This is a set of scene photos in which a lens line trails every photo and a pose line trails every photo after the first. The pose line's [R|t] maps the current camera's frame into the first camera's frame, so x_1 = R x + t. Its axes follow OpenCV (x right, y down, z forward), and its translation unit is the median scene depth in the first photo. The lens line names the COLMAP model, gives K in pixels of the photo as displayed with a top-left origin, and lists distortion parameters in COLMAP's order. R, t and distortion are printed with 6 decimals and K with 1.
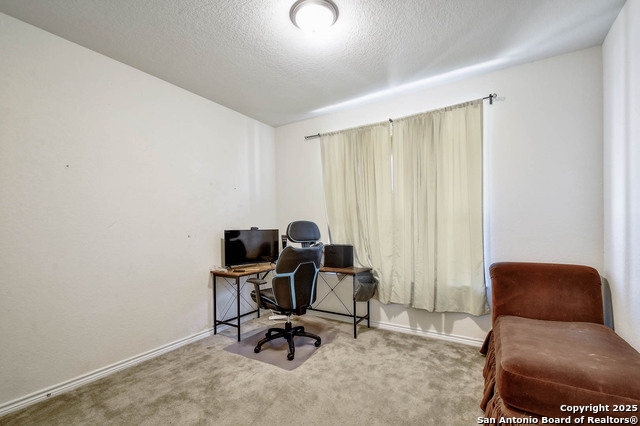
lens RADIAL K [[289.0, 0, 312.7], [0, 289.0, 217.5], [0, 0, 1]] dist [0.000579, -0.000926]
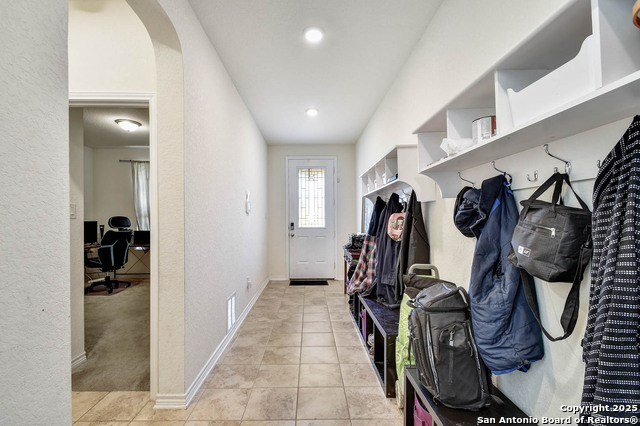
lens RADIAL K [[289.0, 0, 312.7], [0, 289.0, 217.5], [0, 0, 1]] dist [0.000579, -0.000926]
pose [[0.837852, 0.004536, 0.545879, -0.005373], [-0.020745, 0.999508, 0.023535, -0.045009], [-0.545504, -0.031043, 0.837533, -1.070655]]
